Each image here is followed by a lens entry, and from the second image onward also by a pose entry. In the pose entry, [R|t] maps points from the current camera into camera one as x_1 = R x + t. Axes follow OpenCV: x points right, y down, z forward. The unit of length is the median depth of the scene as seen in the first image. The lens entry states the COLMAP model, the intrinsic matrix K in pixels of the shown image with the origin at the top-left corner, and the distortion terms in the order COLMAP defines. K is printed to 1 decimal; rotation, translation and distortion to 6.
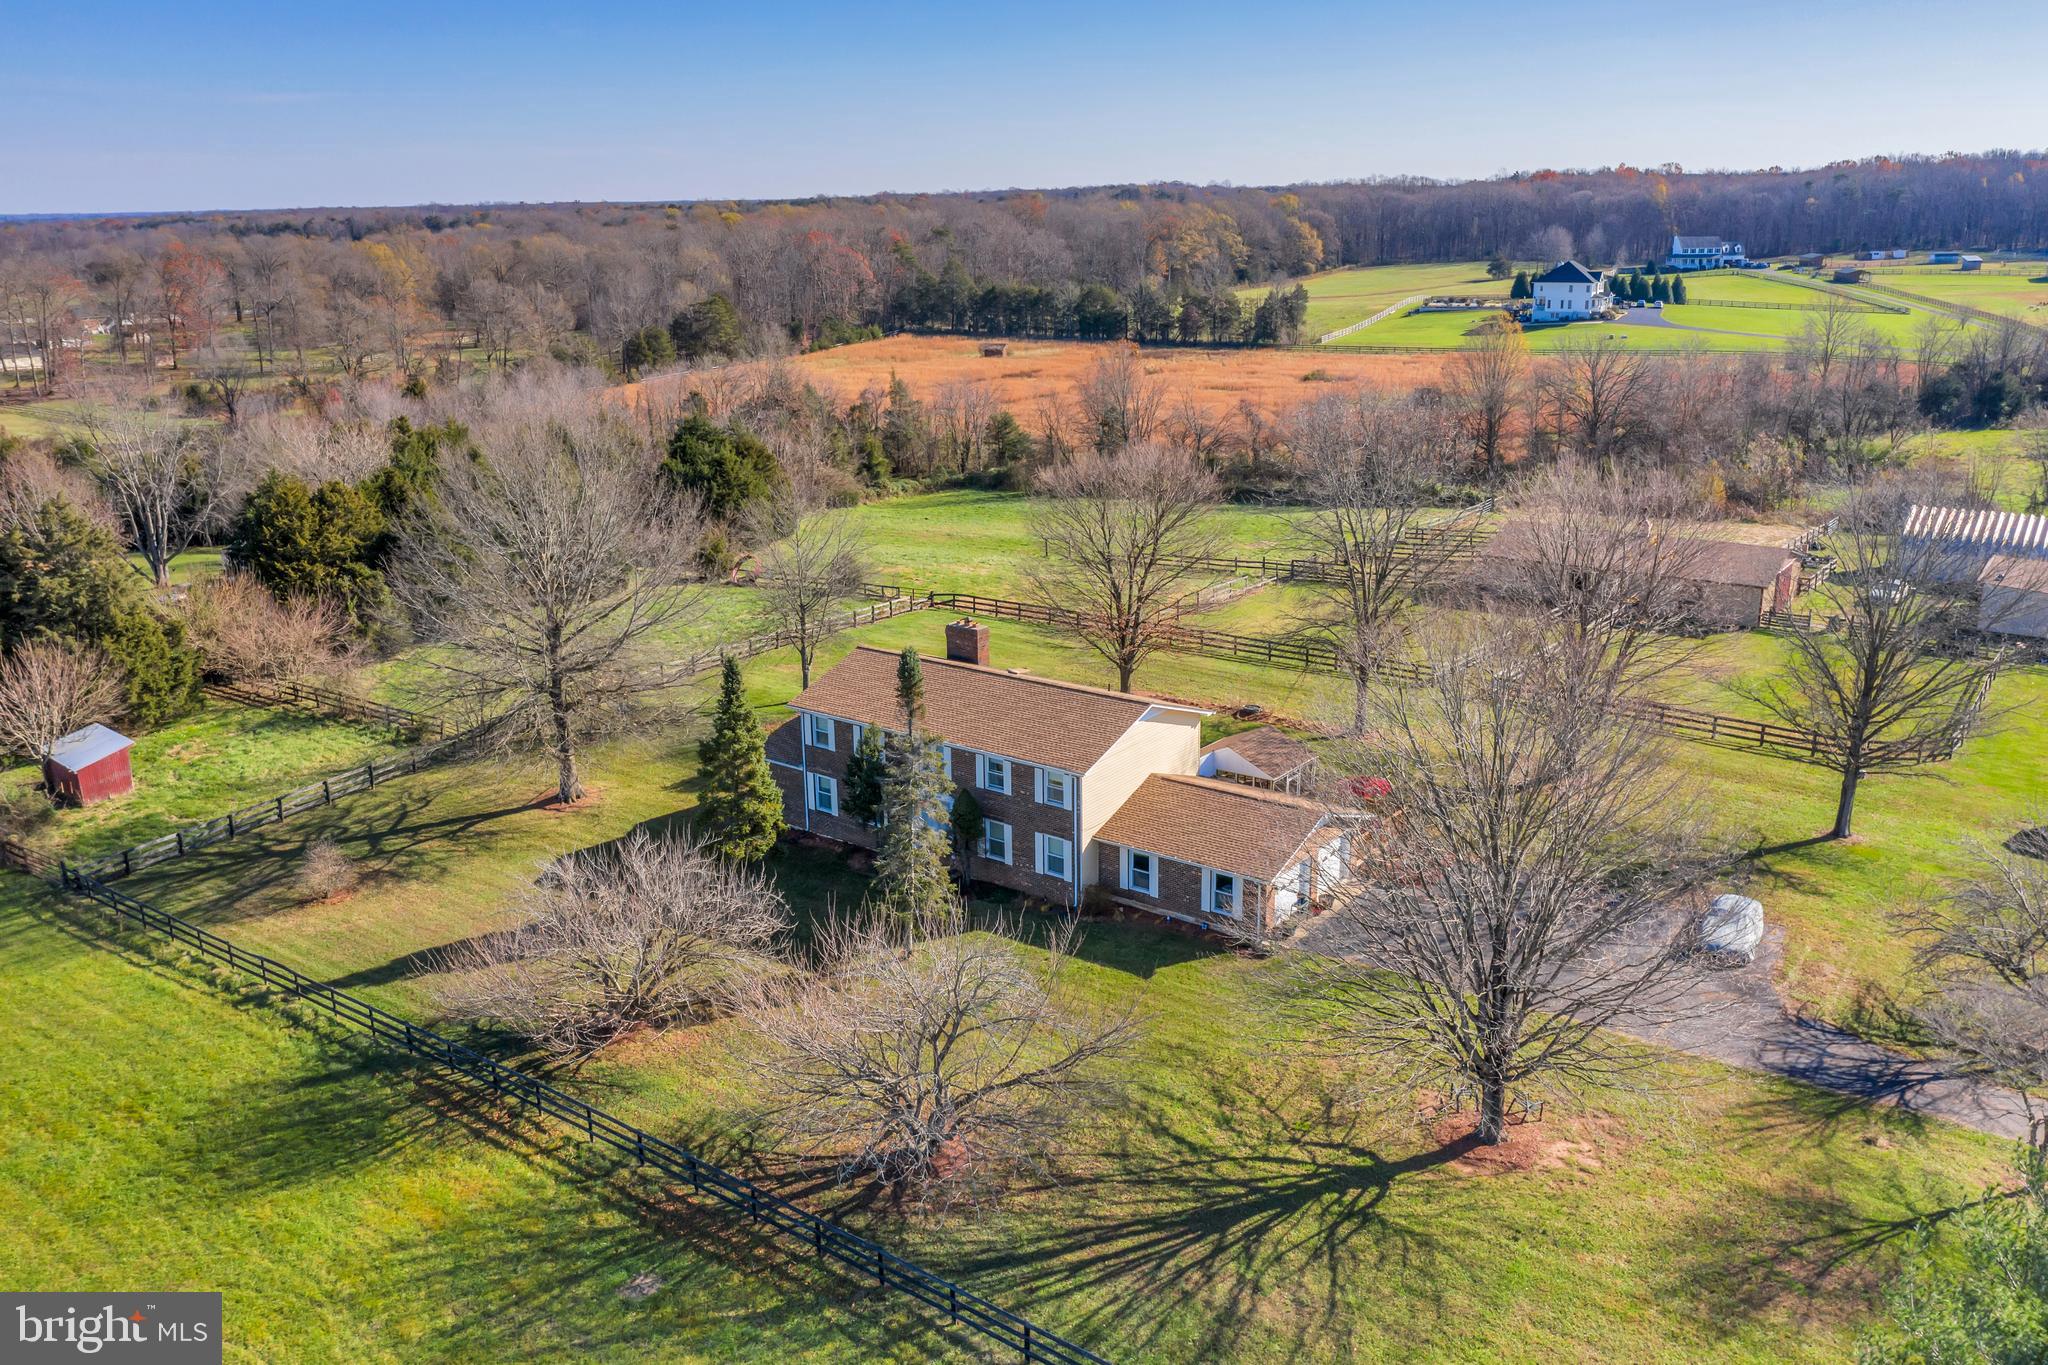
lens RADIAL K [[1623.6, 0, 1019.3], [0, 1623.6, 692.5], [0, 0, 1]] dist [-0.011196, 0.009501]
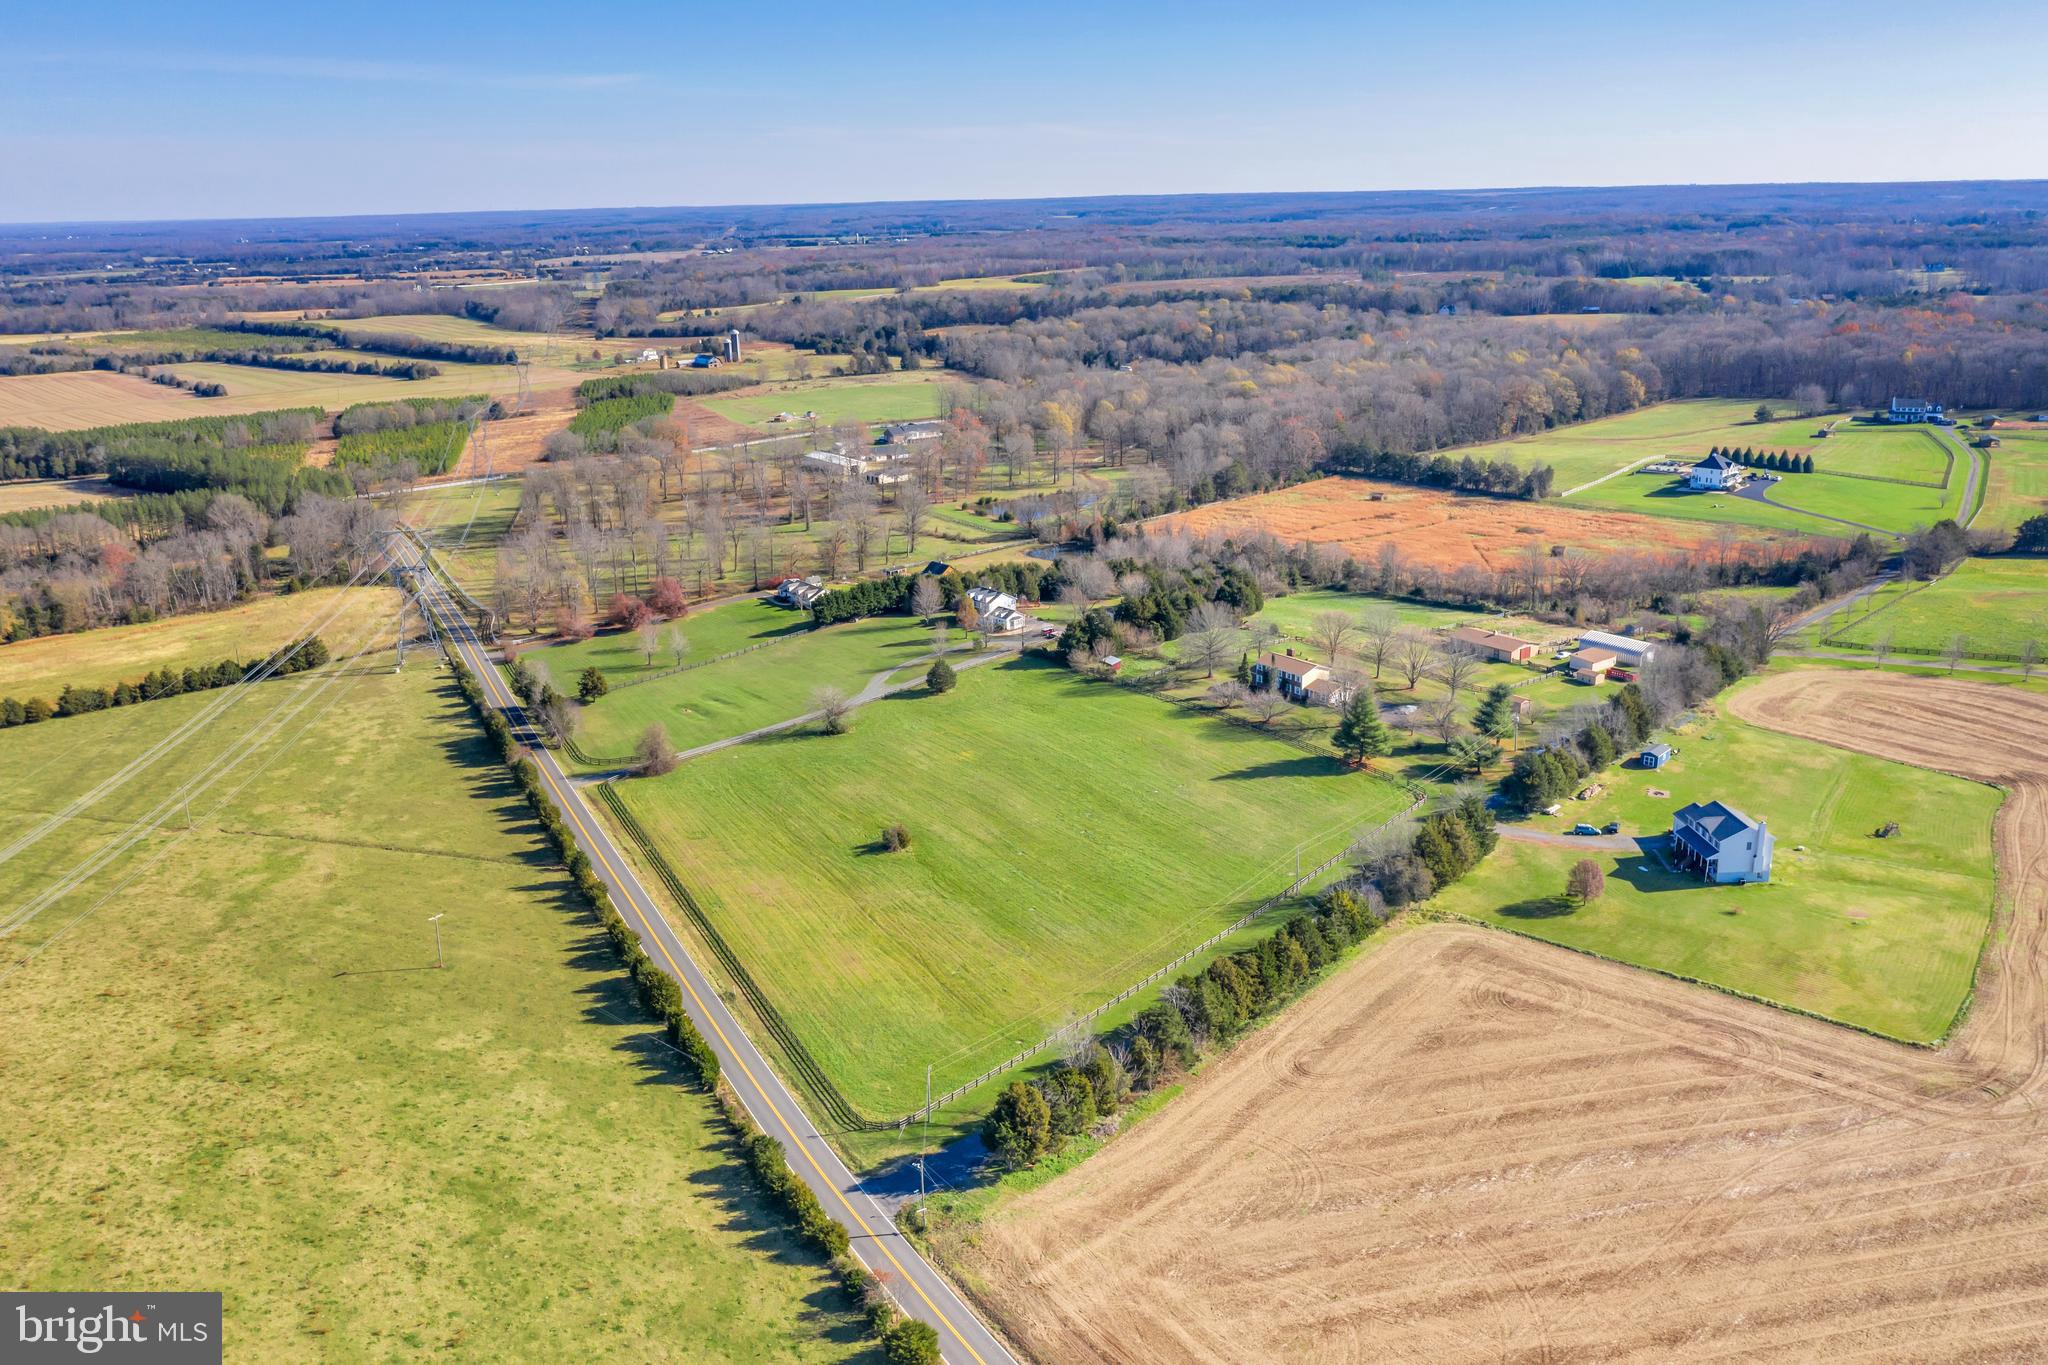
lens RADIAL K [[1623.6, 0, 1023.1], [0, 1623.6, 684.1], [0, 0, 1]] dist [-0.011196, 0.009501]
pose [[0.956188, 0.077581, -0.282285, 0.146219], [-0.075561, 0.996978, 0.018054, 0.009533], [0.282833, 0.004066, 0.959161, -0.987473]]
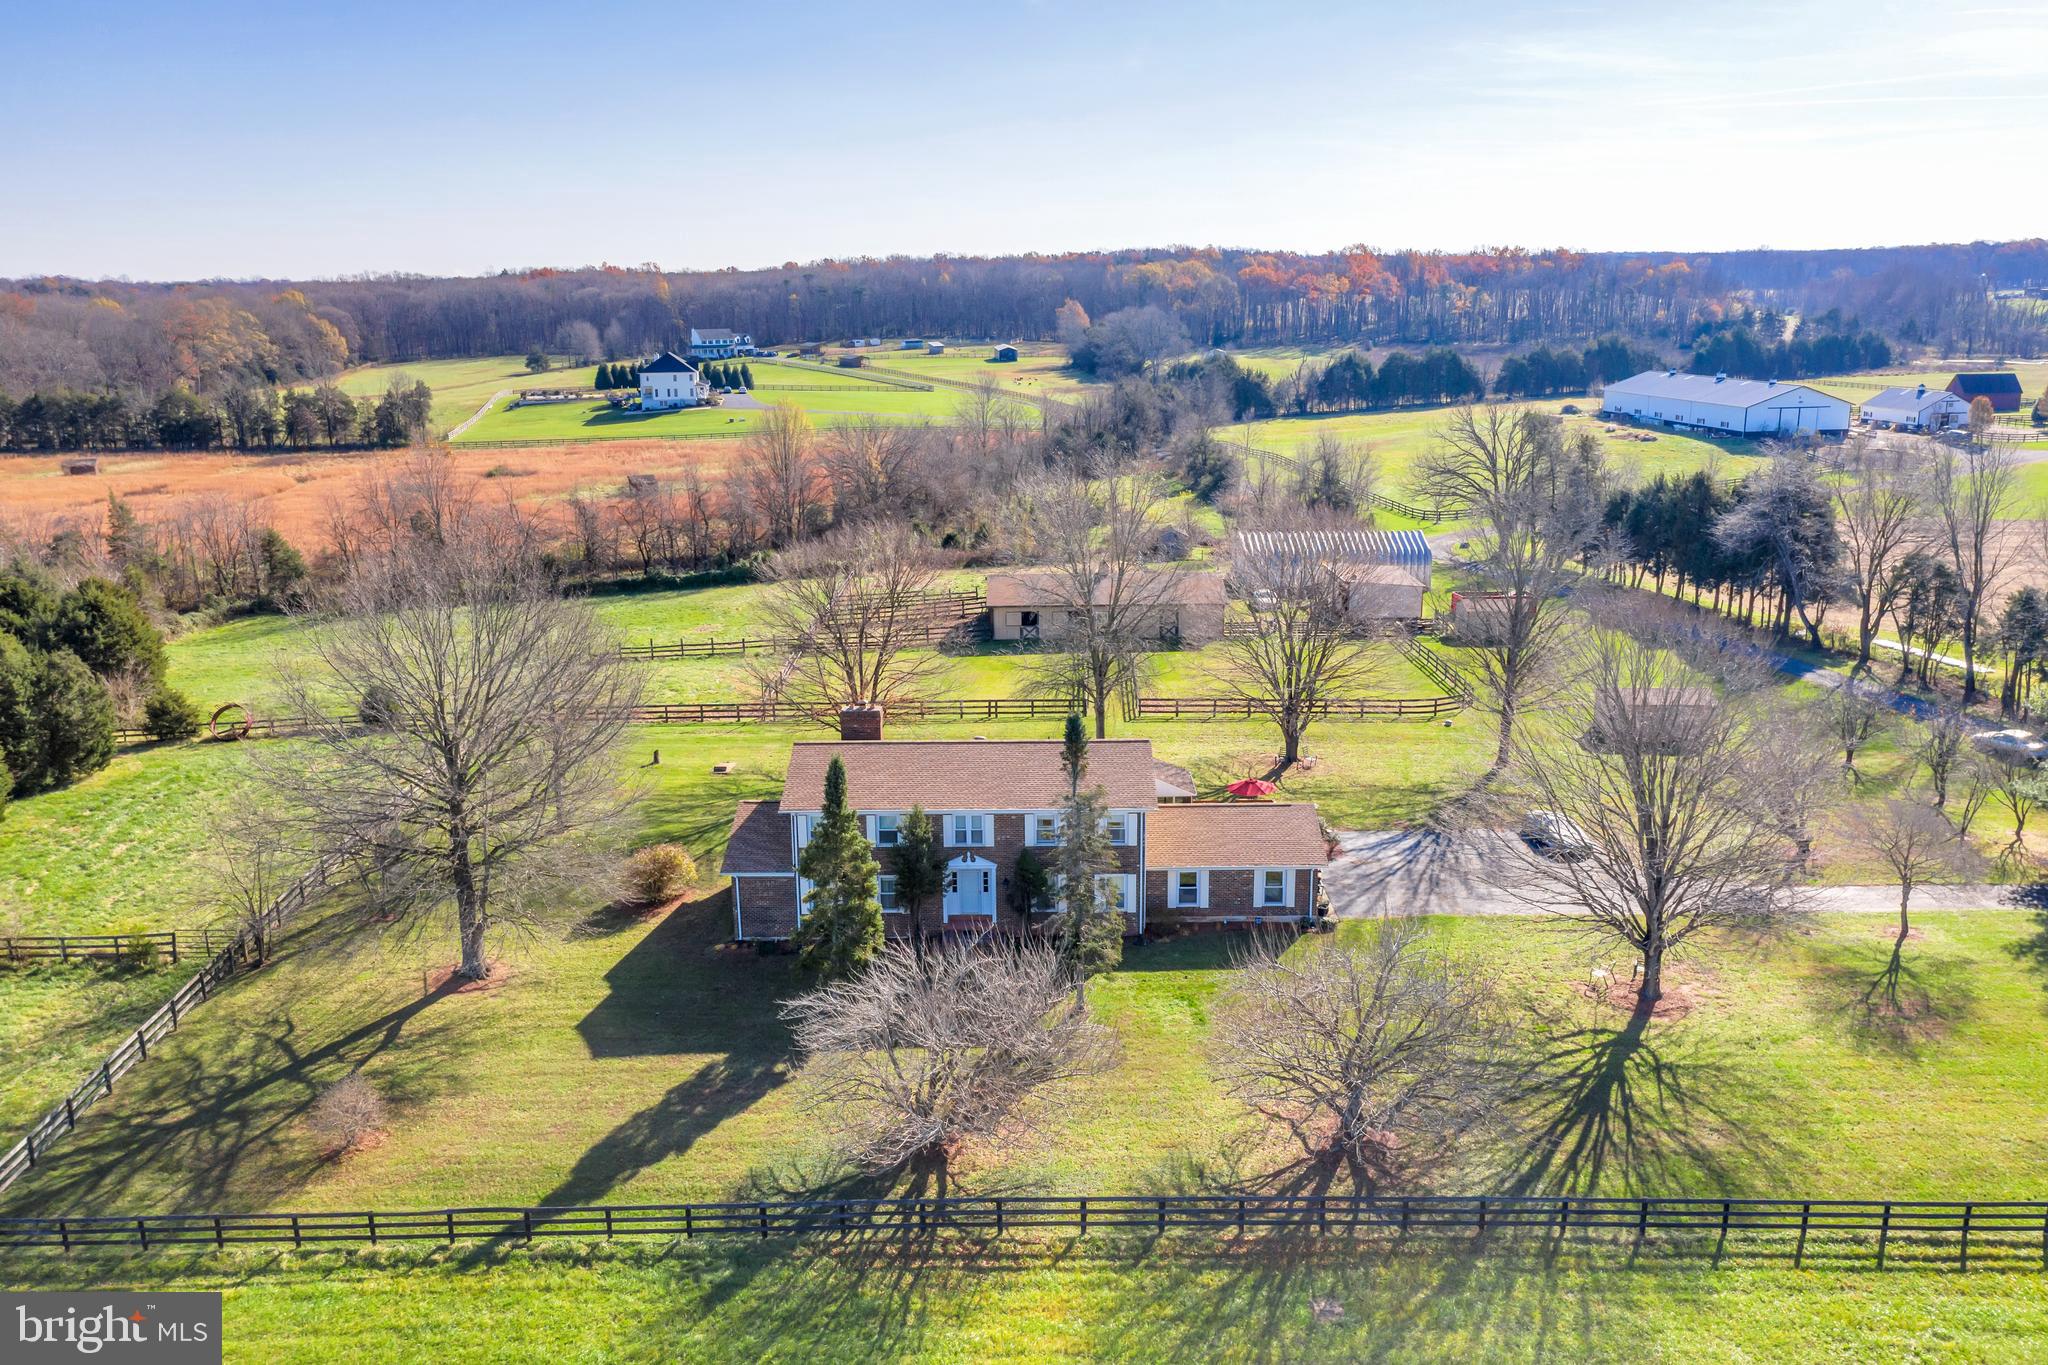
lens RADIAL K [[1623.6, 0, 1008.2], [0, 1623.6, 678.4], [0, 0, 1]] dist [-0.011196, 0.009501]
pose [[0.807614, -0.133432, 0.574417, -0.128049], [0.169714, 0.985446, -0.009702, -0.008236], [-0.564762, 0.105322, 0.818505, 0.029027]]
